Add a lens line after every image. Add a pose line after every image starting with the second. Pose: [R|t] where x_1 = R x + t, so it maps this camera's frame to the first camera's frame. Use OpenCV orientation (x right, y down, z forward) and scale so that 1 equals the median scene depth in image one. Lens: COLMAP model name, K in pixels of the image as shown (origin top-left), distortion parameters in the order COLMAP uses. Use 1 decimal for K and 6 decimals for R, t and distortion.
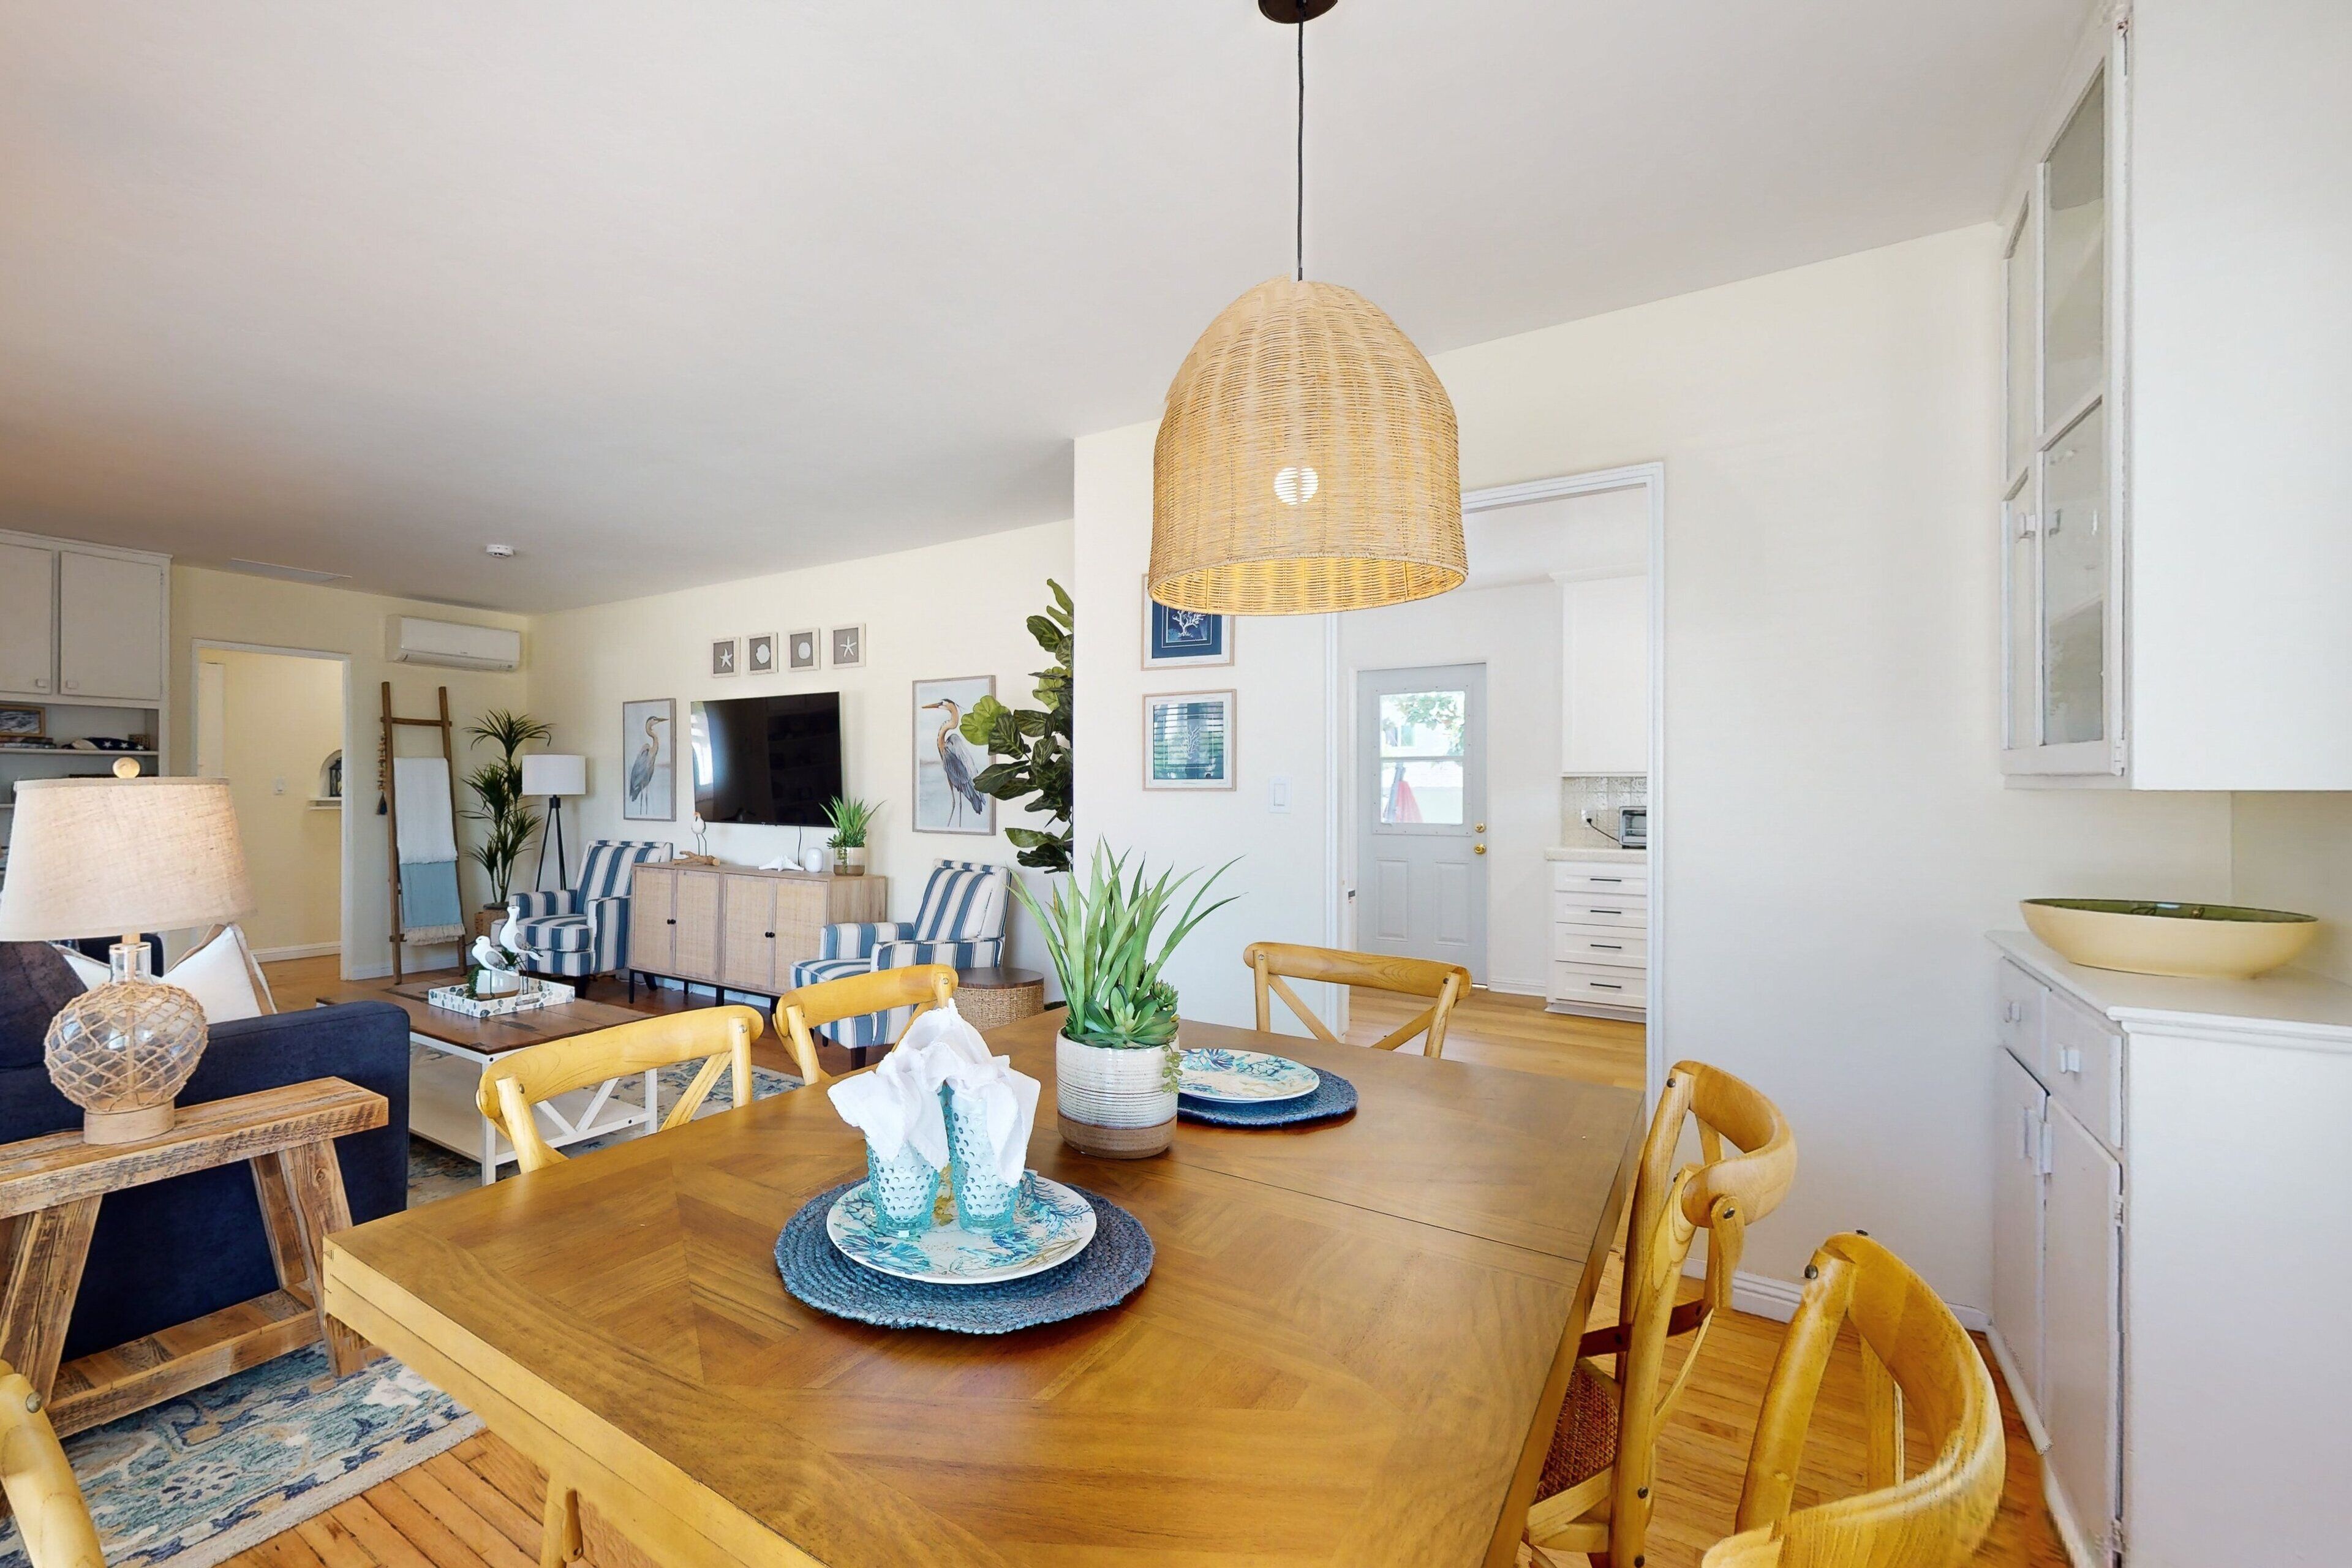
lens RADIAL K [[1149.6, 0, 1176.0], [0, 1149.6, 784.0], [0, 0, 1]] dist [-0.000219, -0.000111]
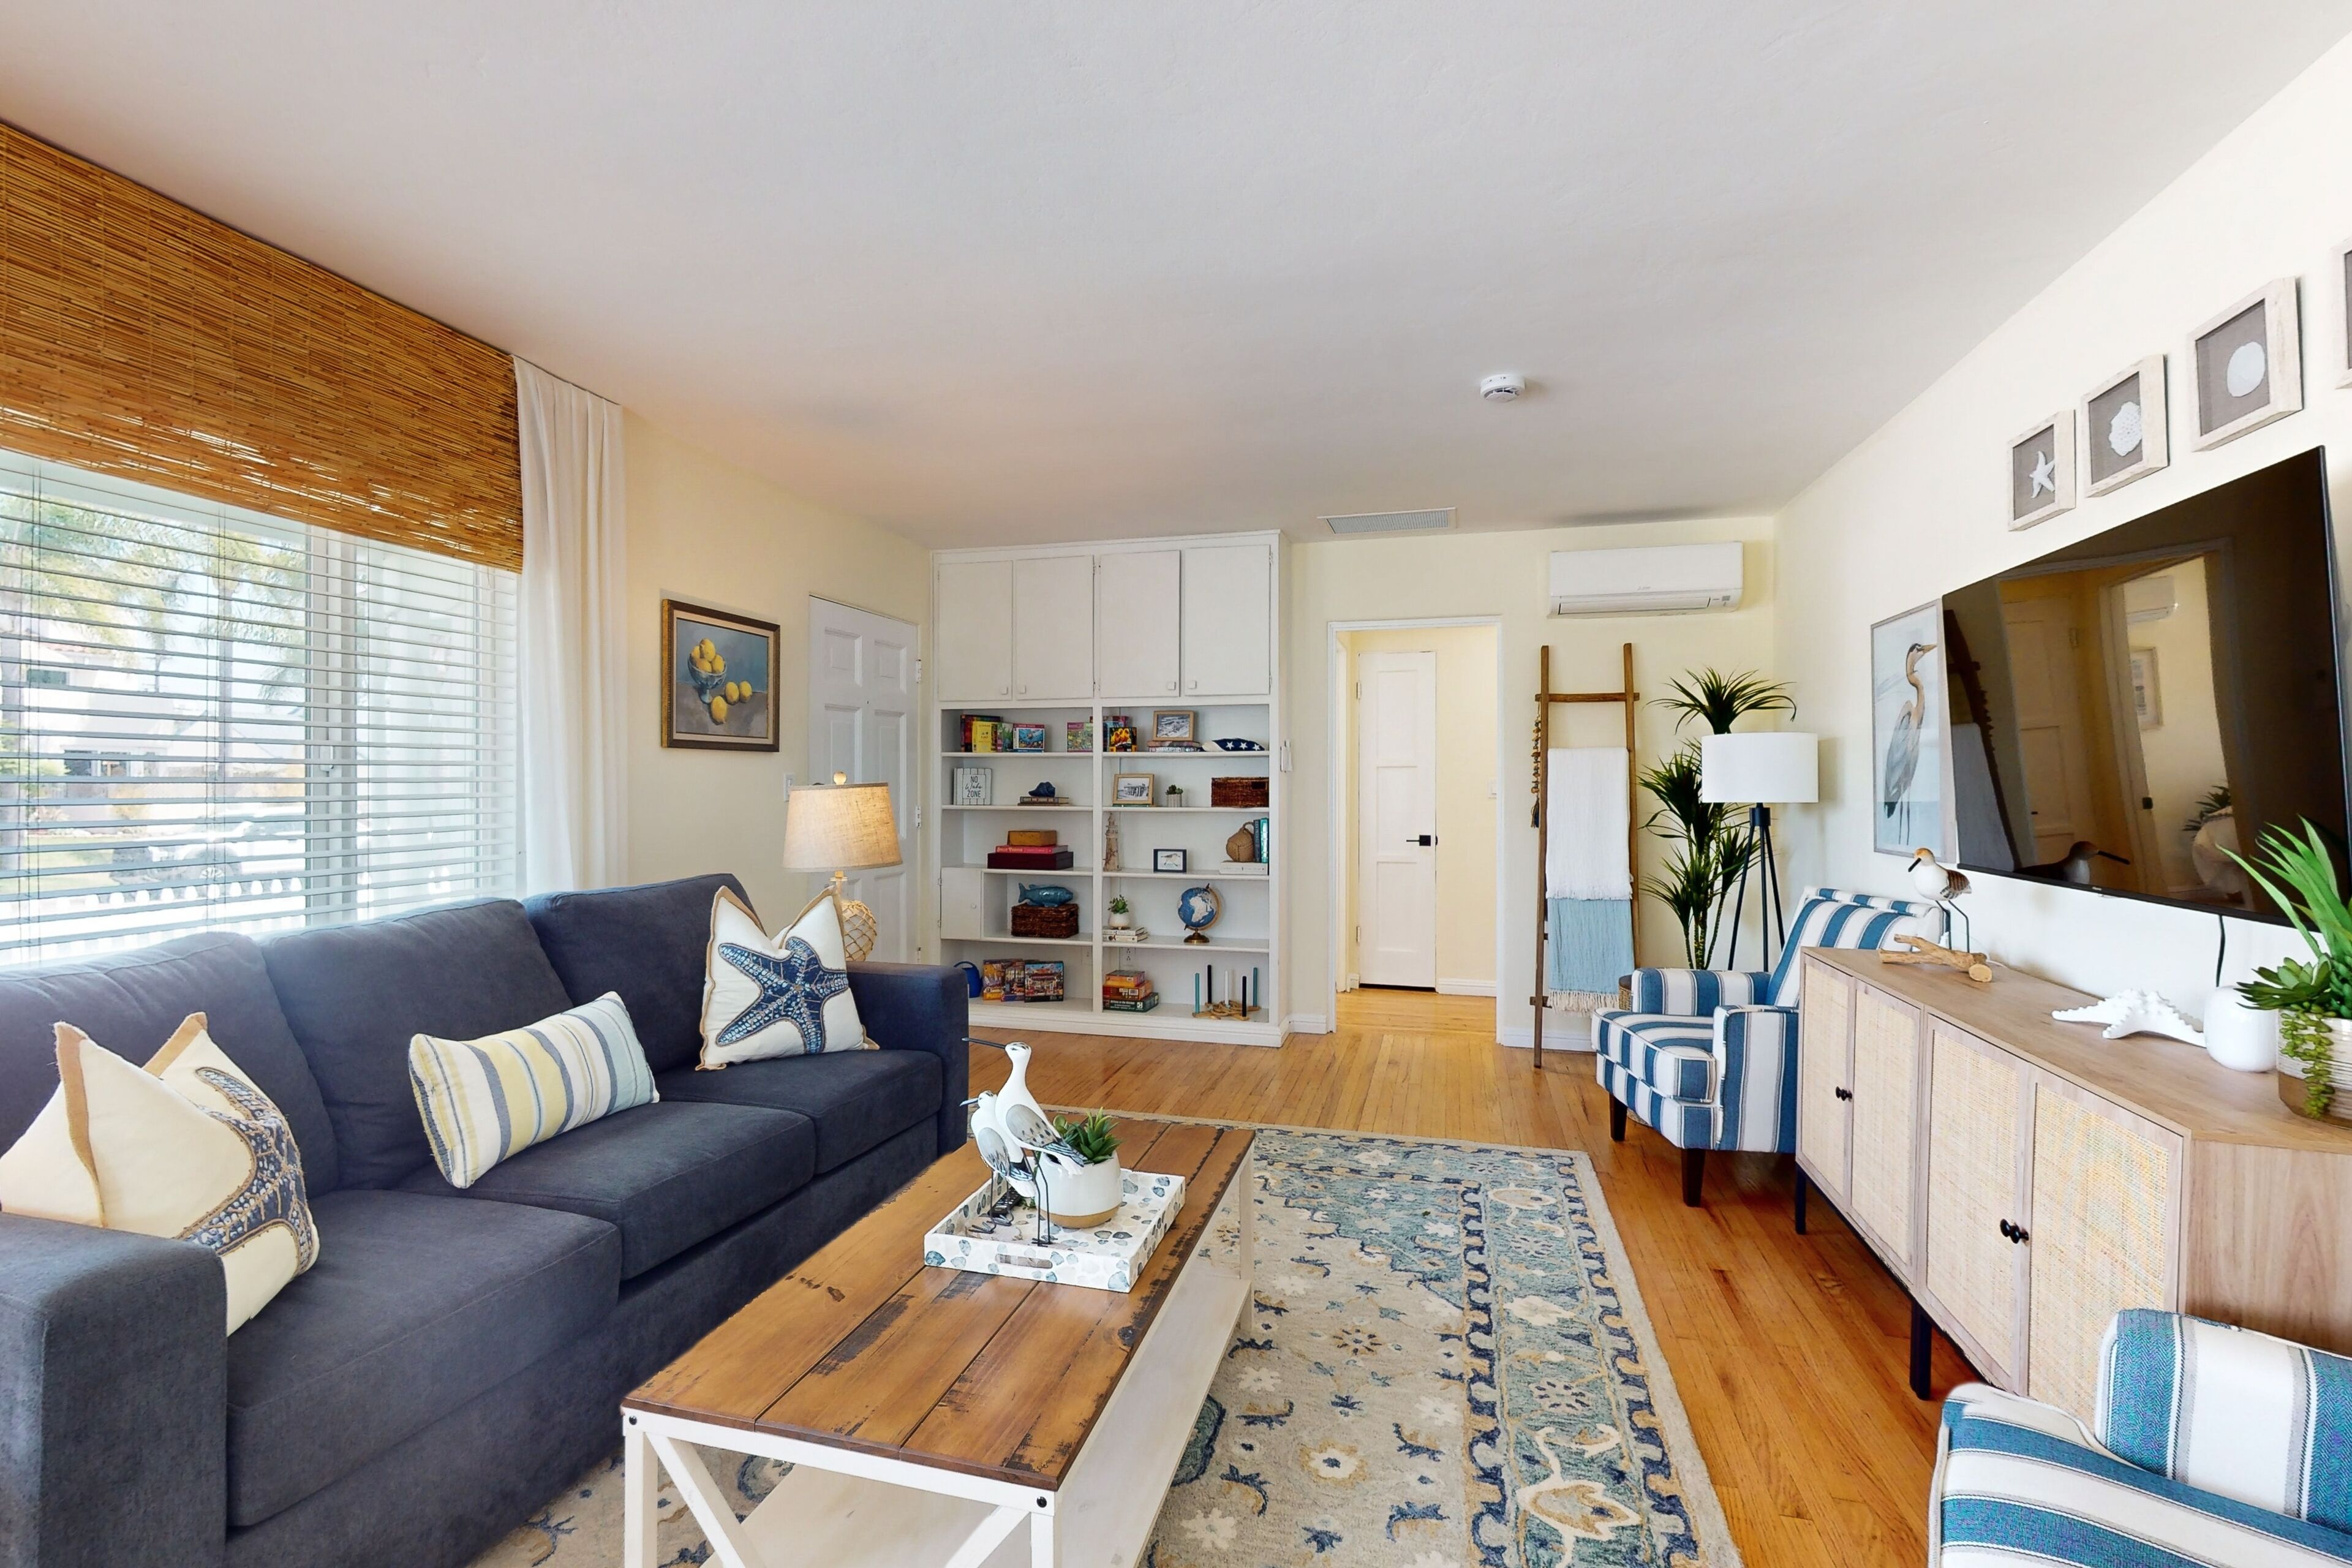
lens RADIAL K [[1010.7, 0, 1176.0], [0, 1010.7, 784.0], [0, 0, 1]] dist [-0.000261, 0.000002]
pose [[0.197581, -0.006995, -0.980262, -0.103659], [0.005759, 0.999966, -0.005975, 0.001621], [0.980270, -0.004465, 0.197614, 0.643688]]
